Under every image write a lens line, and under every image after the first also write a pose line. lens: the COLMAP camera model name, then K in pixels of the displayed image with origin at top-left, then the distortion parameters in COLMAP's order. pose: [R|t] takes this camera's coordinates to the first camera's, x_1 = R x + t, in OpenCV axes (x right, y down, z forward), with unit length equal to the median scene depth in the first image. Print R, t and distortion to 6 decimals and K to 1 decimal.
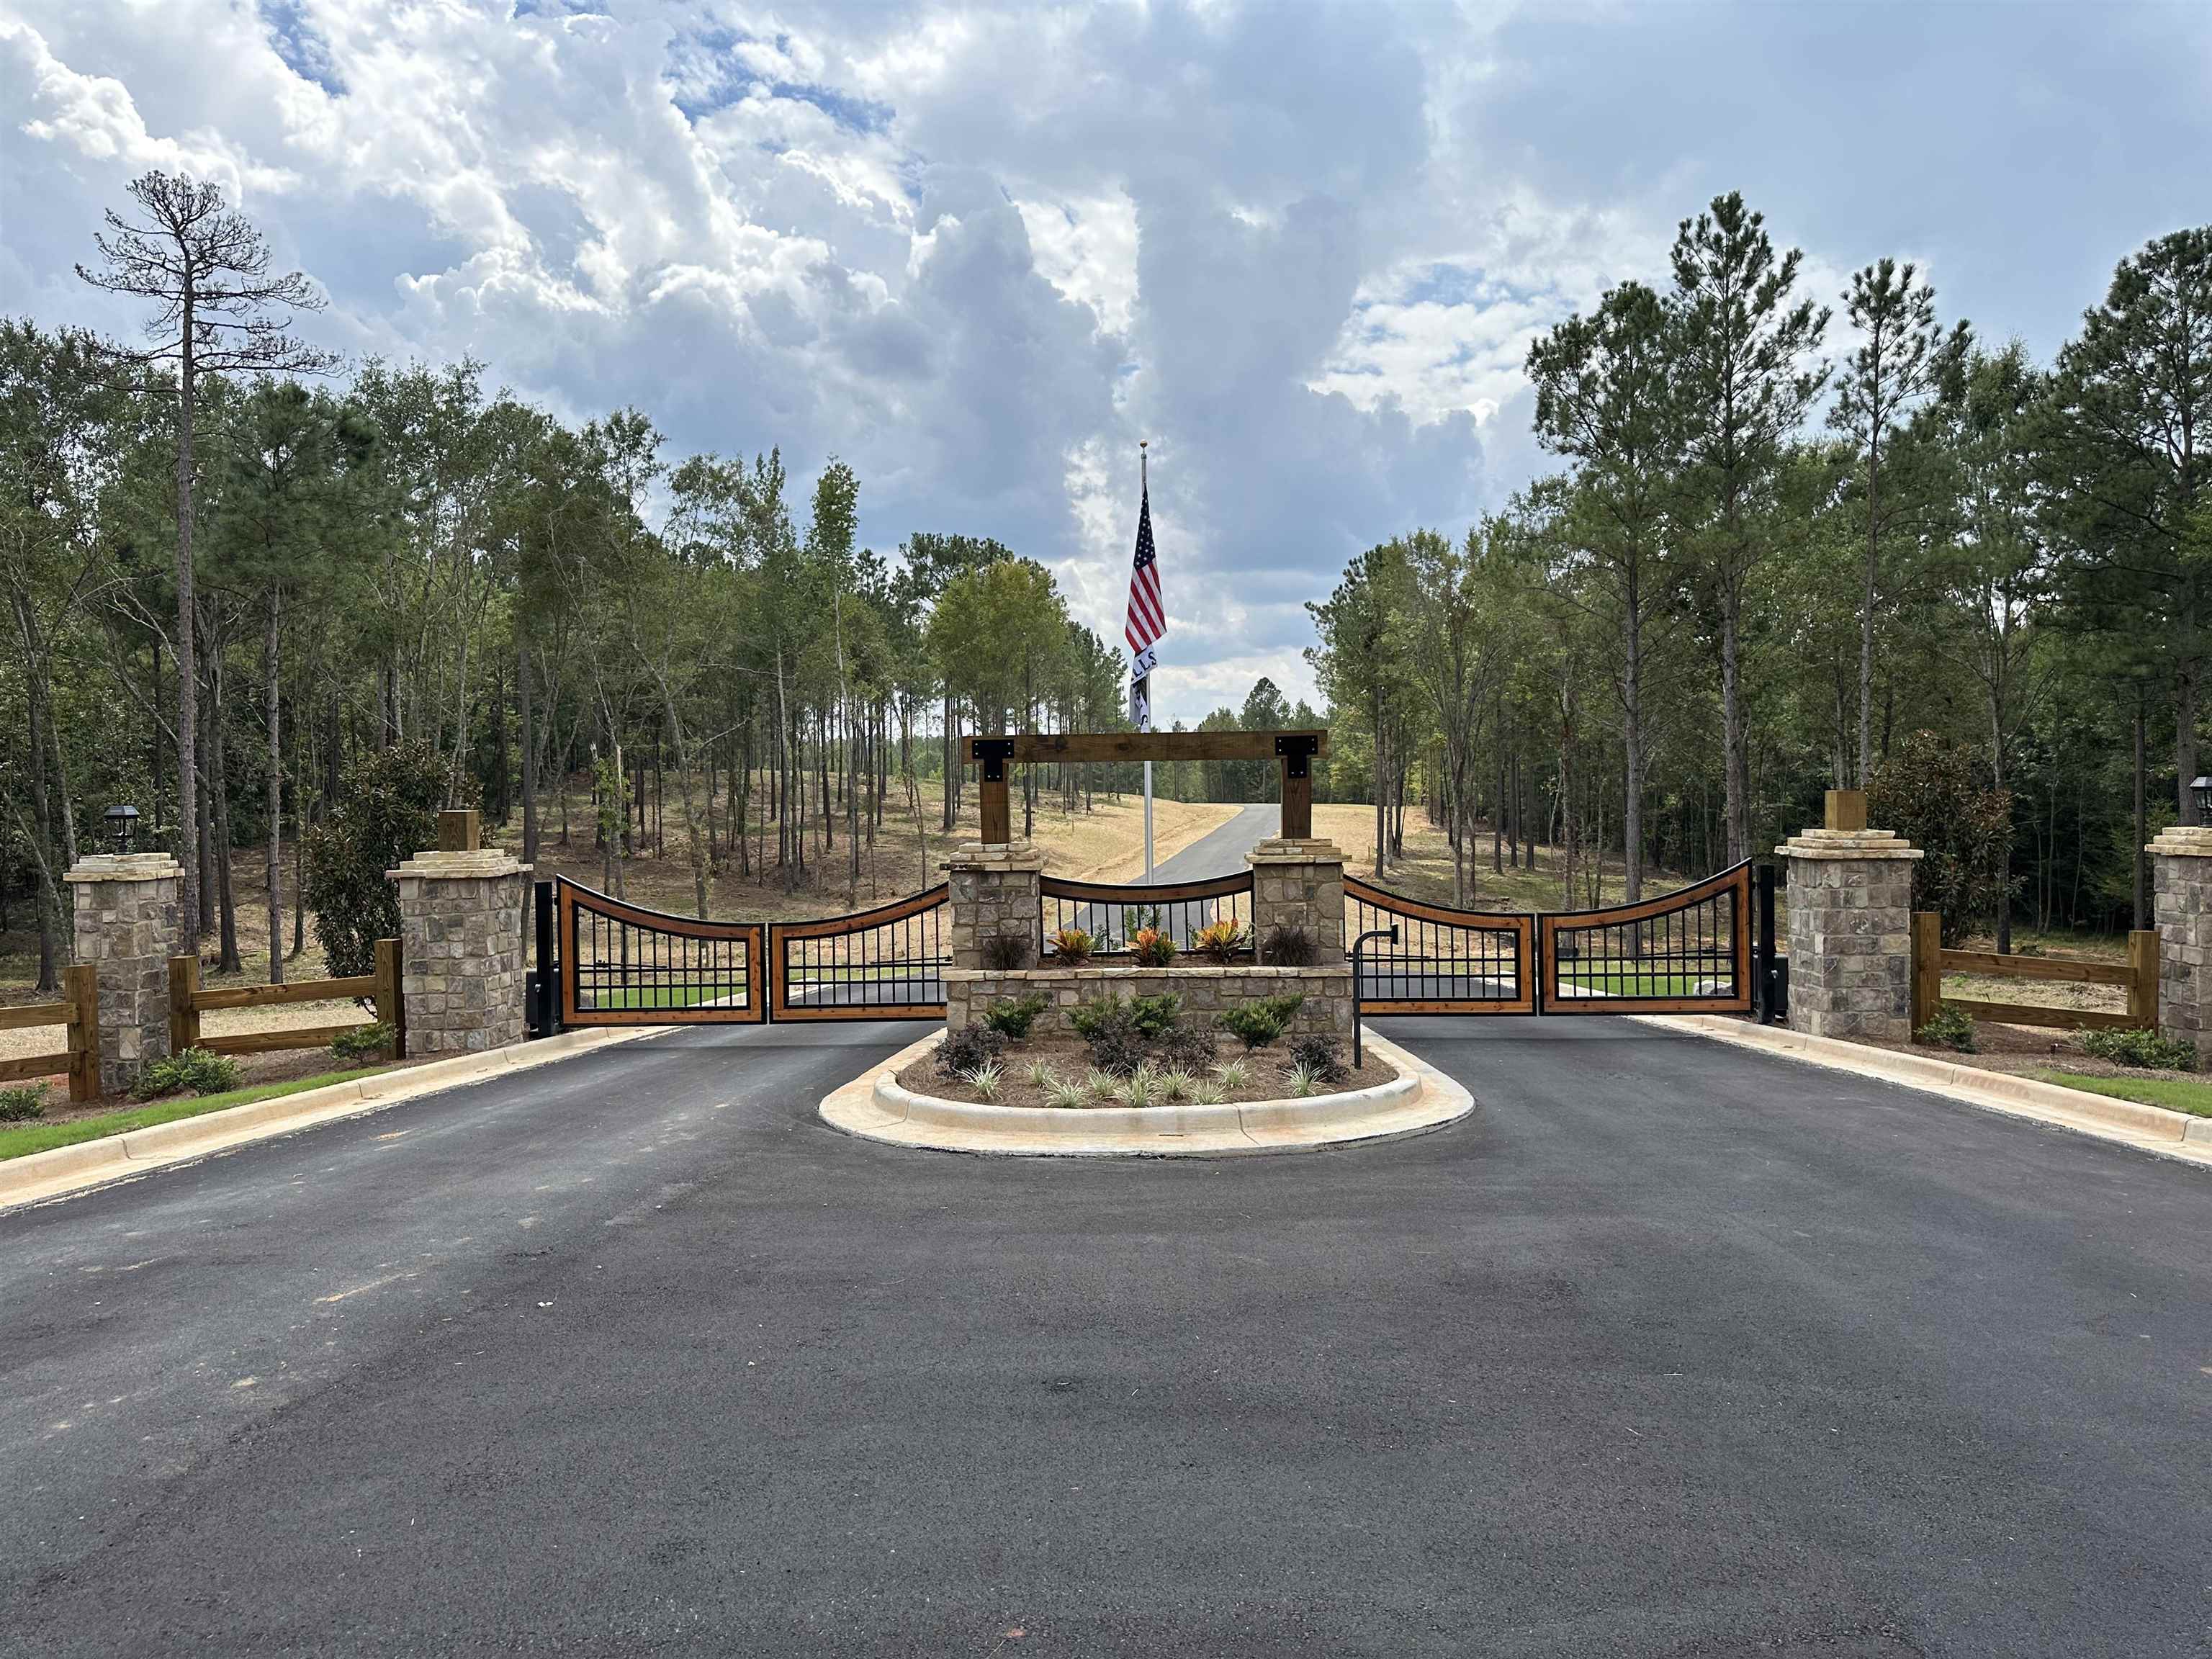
lens RADIAL K [[1532.7, 0, 1108.2], [0, 1532.7, 834.7], [0, 0, 1]] dist [0.041205, -0.036140]
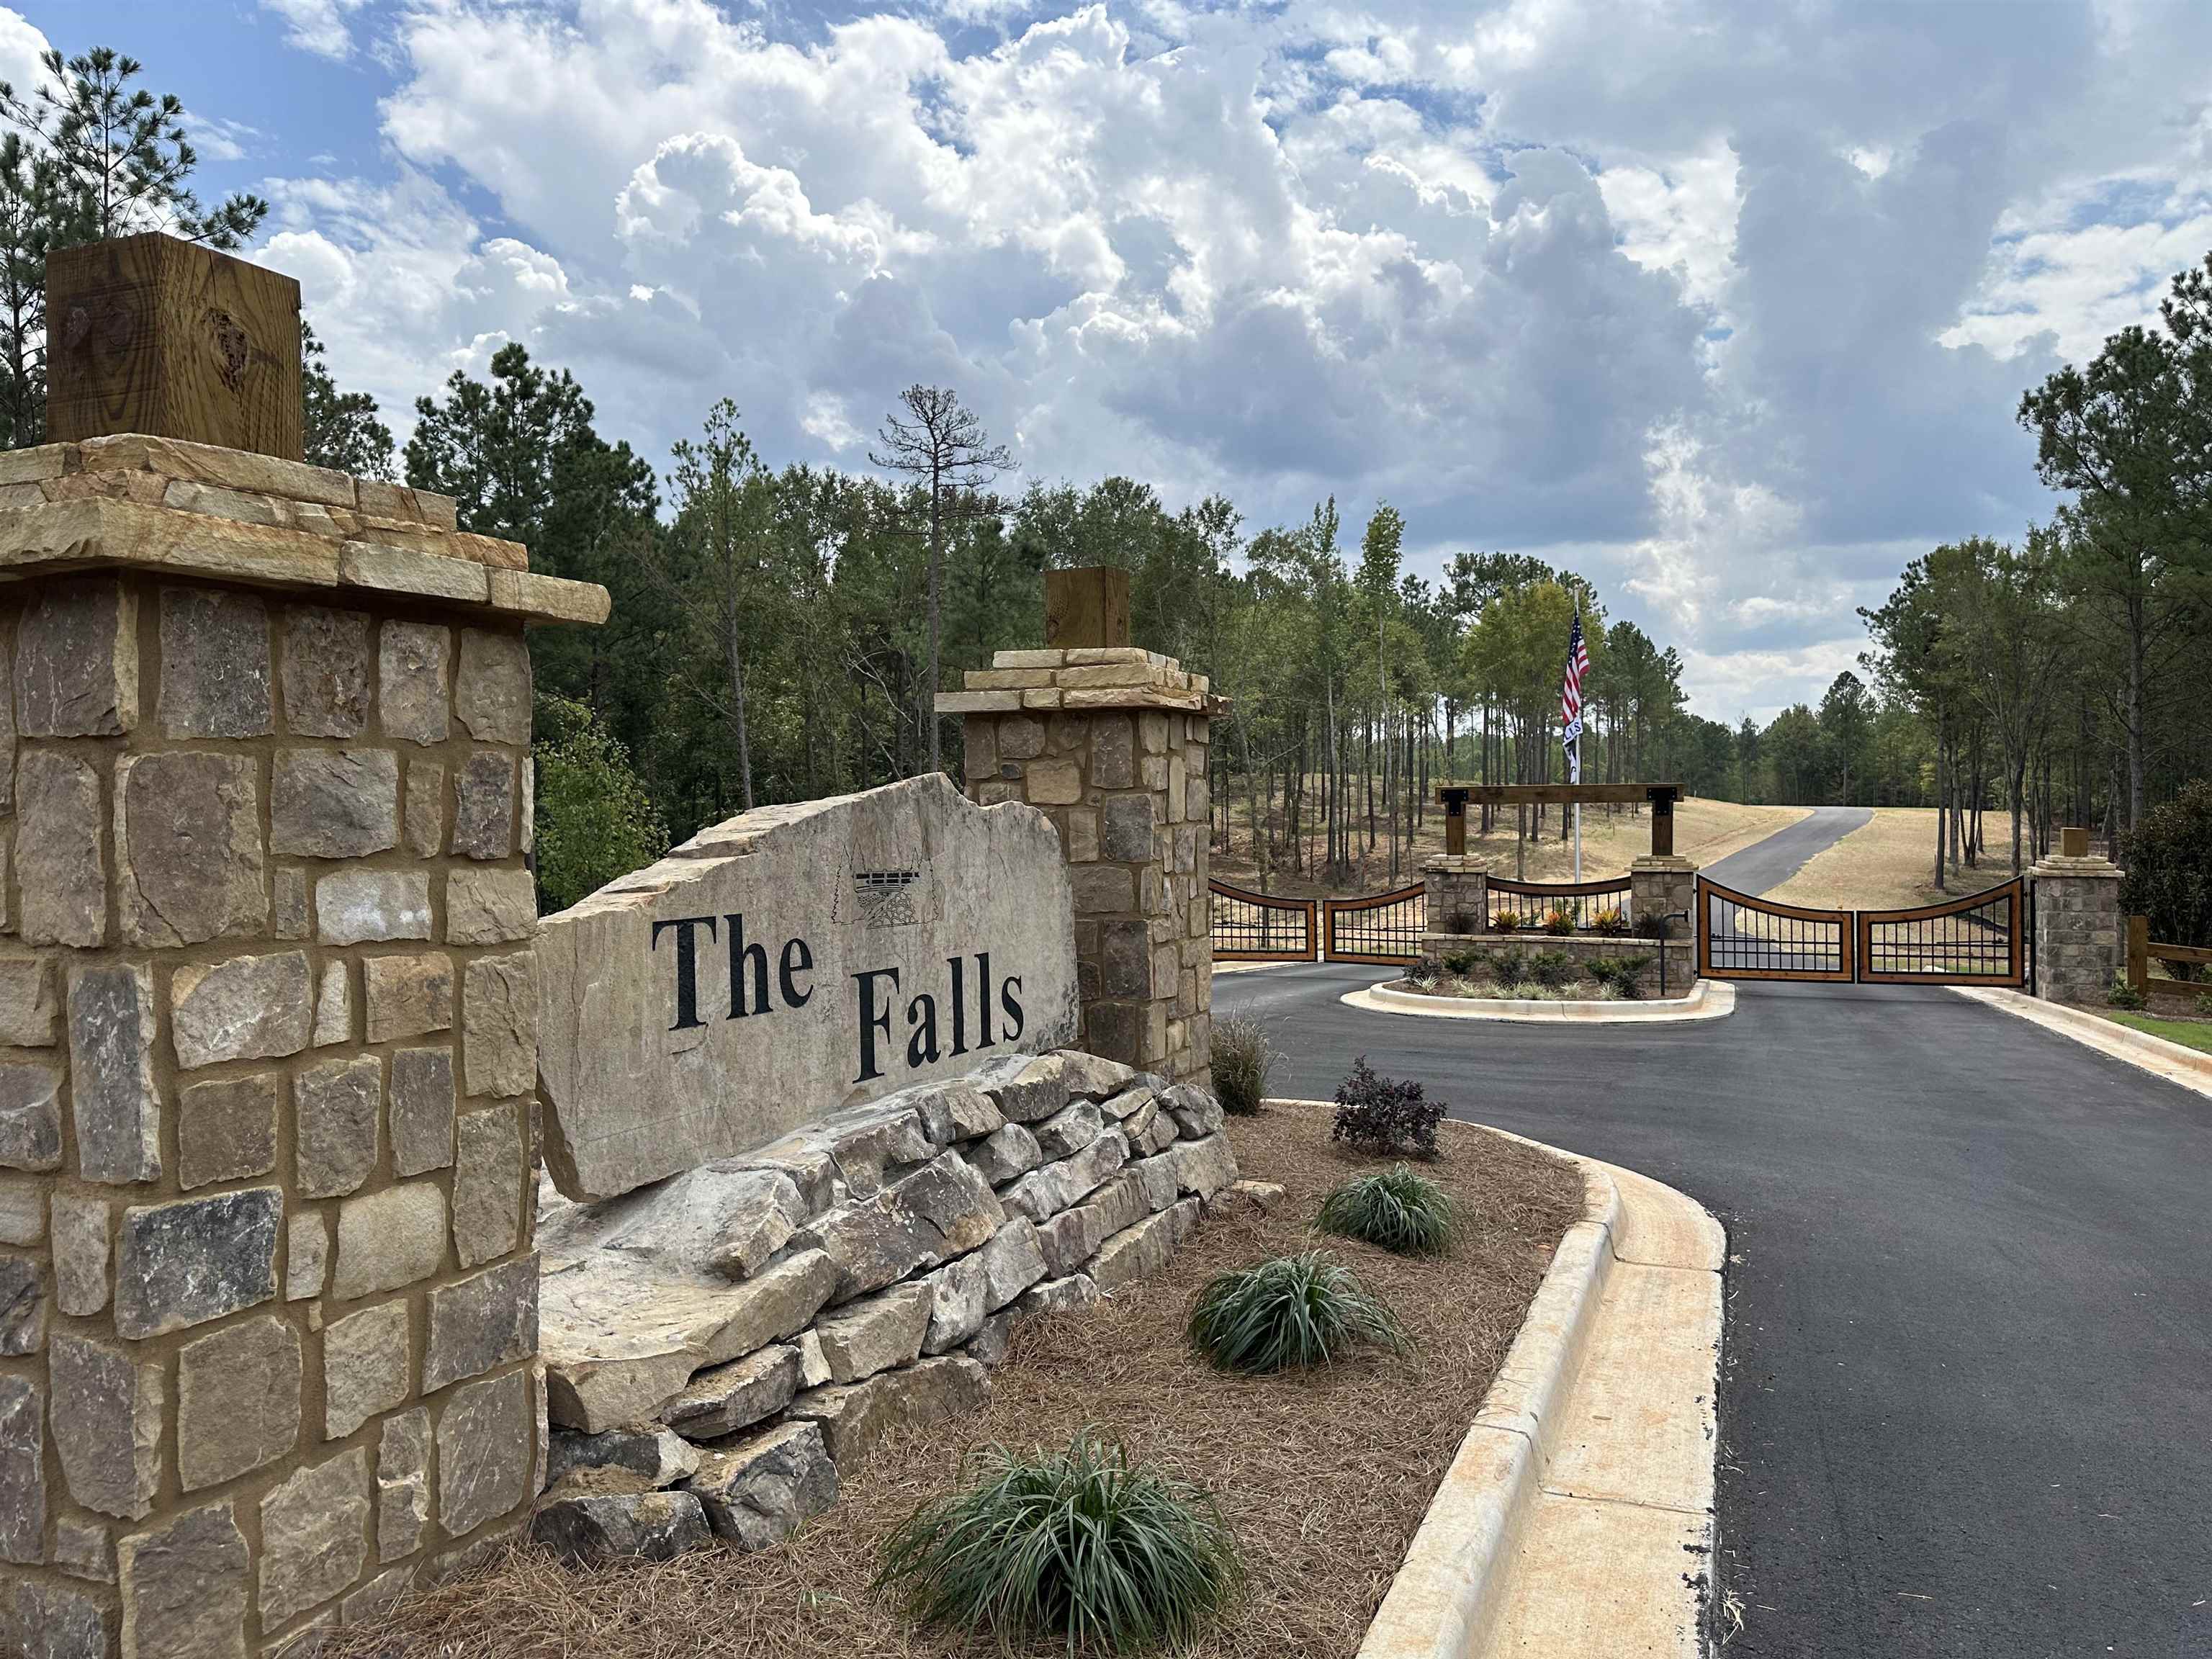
lens RADIAL K [[1532.7, 0, 1107.2], [0, 1532.7, 825.5], [0, 0, 1]] dist [0.041205, -0.036140]
pose [[0.932437, 0.008109, -0.361242, 0.149403], [-0.008422, 0.999964, 0.000709, -0.021190], [0.361235, 0.002381, 0.932472, -0.555100]]
